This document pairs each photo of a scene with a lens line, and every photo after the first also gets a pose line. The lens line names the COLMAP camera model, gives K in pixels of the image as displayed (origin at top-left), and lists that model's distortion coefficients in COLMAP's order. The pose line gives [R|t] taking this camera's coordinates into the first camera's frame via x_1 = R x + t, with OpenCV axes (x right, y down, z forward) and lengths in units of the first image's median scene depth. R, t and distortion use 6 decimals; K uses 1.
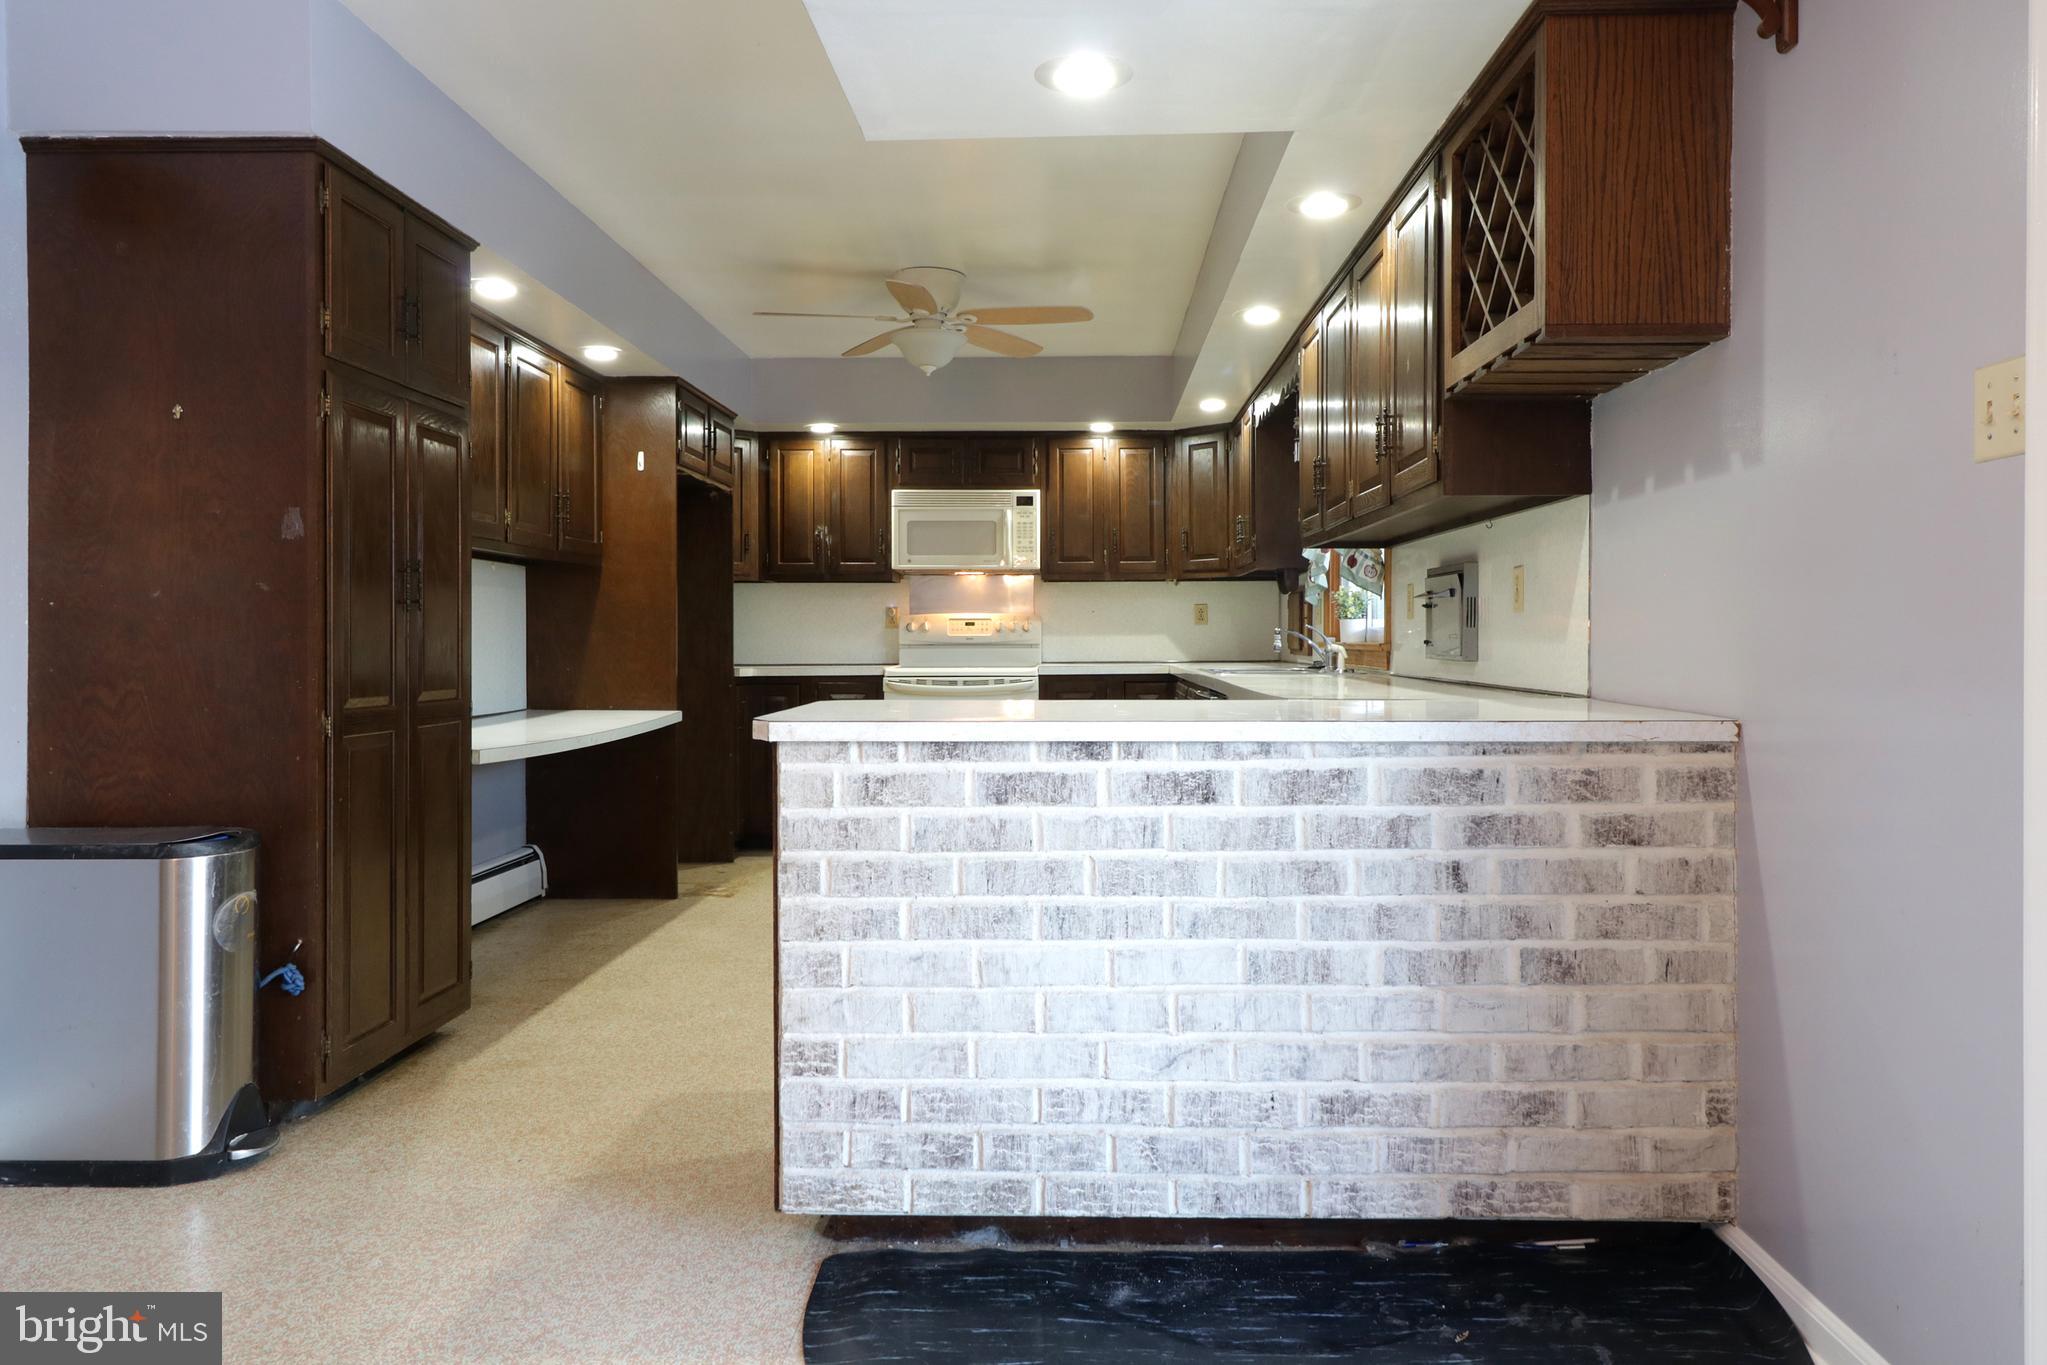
lens RADIAL K [[1399.3, 0, 1065.4], [0, 1399.3, 639.5], [0, 0, 1]] dist [0.006178, 0.009133]
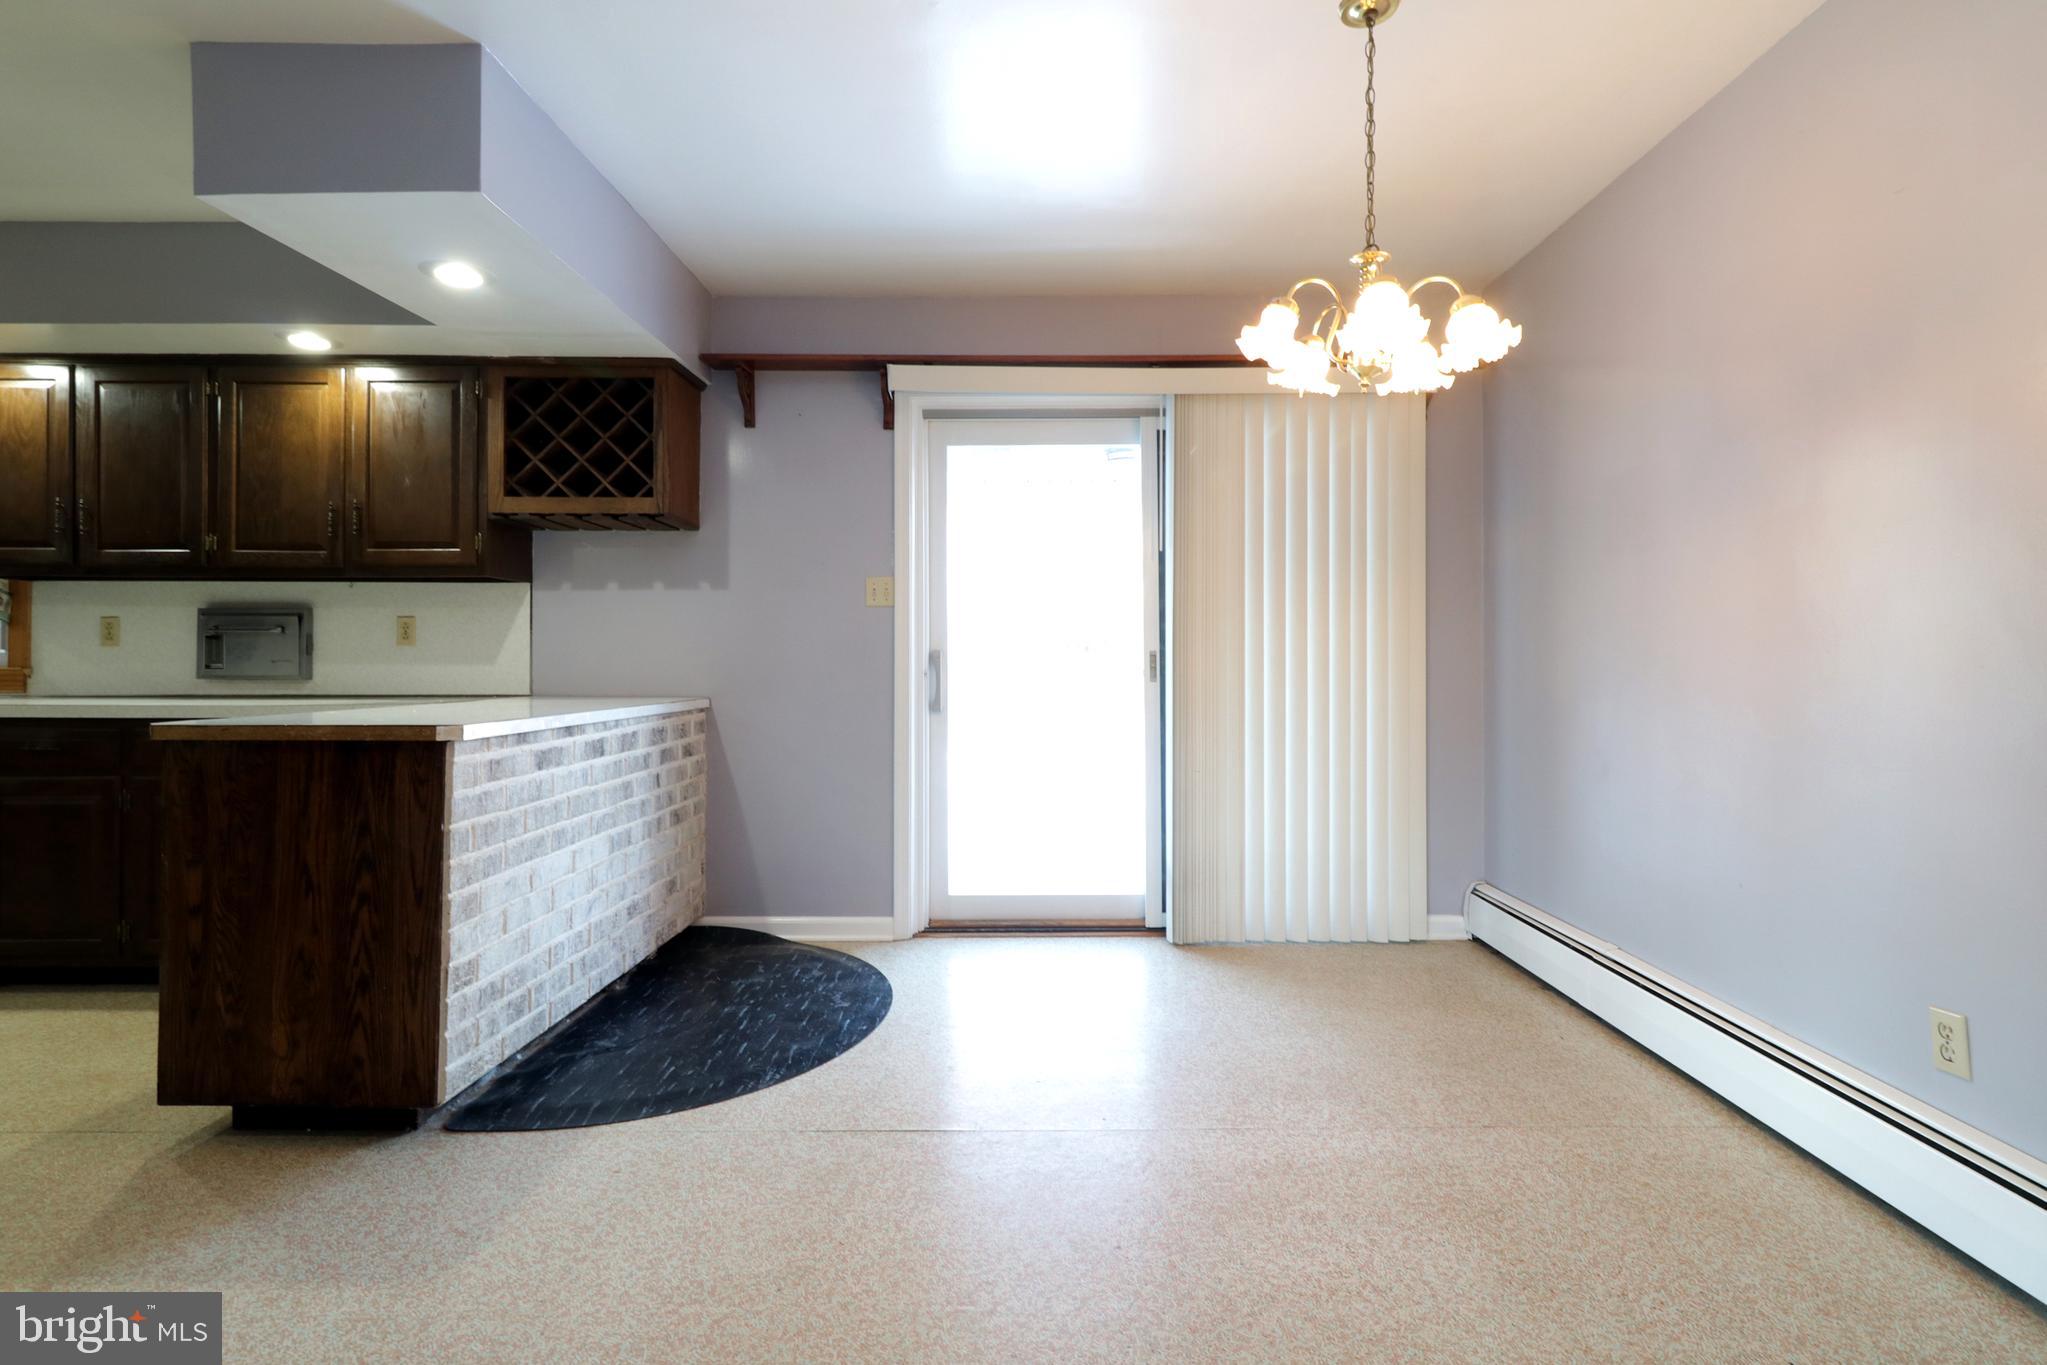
lens RADIAL K [[973.0, 0, 1032.8], [0, 973.0, 662.5], [0, 0, 1]] dist [0.003881, 0.003122]
pose [[-0.007146, 0.002740, 0.999971, -0.460479], [0.001345, 0.999995, -0.002730, 0.001427], [-0.999974, 0.001325, -0.007150, 0.190648]]
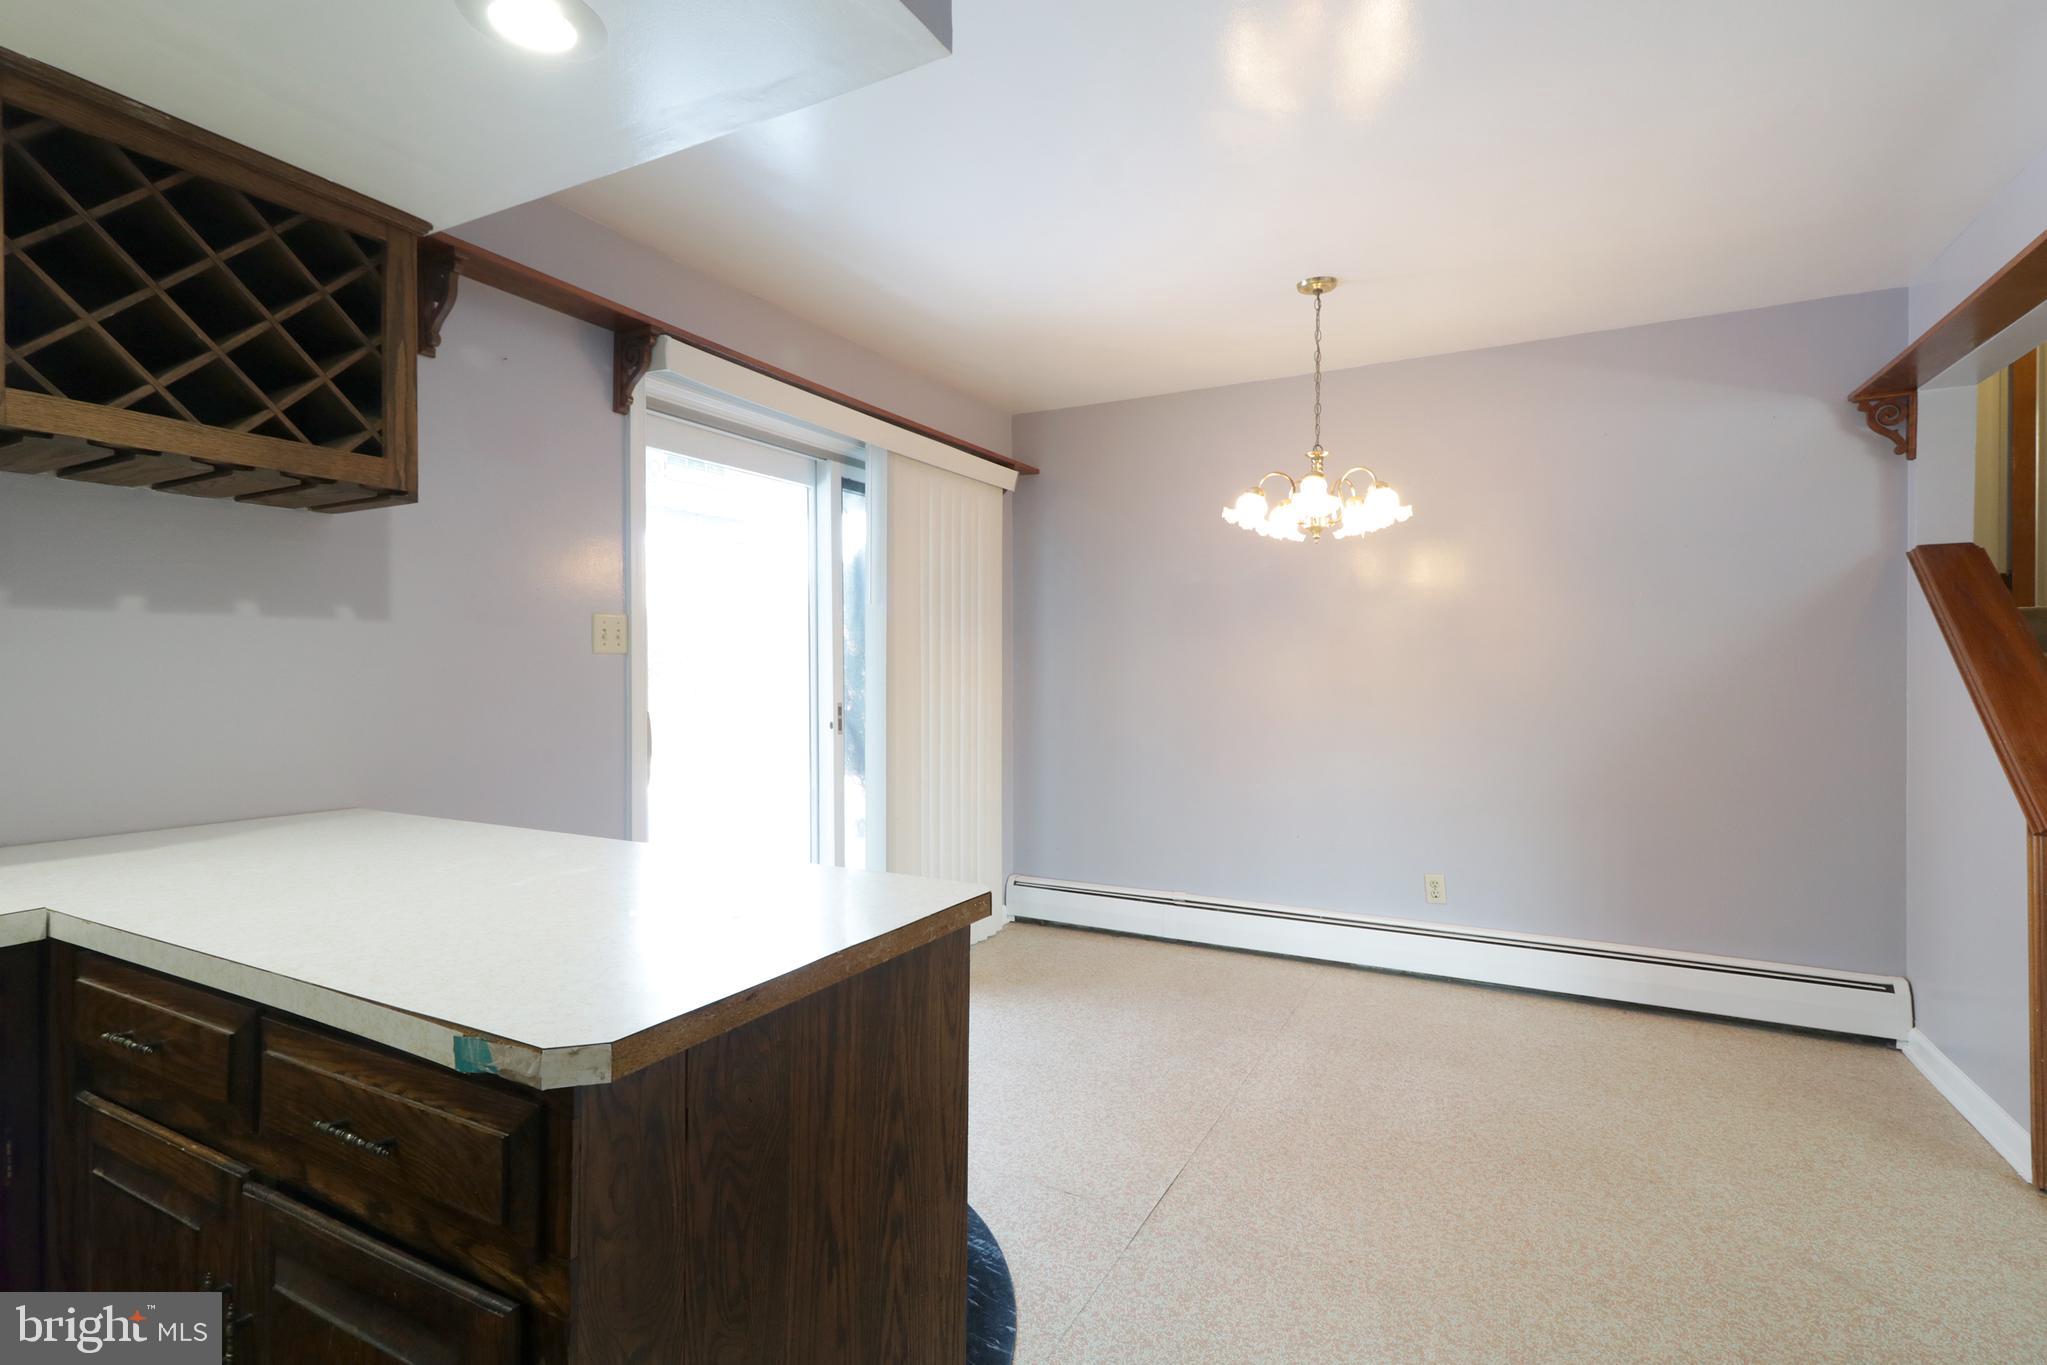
lens RADIAL K [[973.0, 0, 1032.3], [0, 973.0, 678.1], [0, 0, 1]] dist [0.003881, 0.003122]
pose [[-0.889914, -0.001565, 0.456125, -0.207304], [0.003561, 0.999940, 0.010378, -0.030150], [-0.456114, 0.010859, -0.889855, 0.615932]]
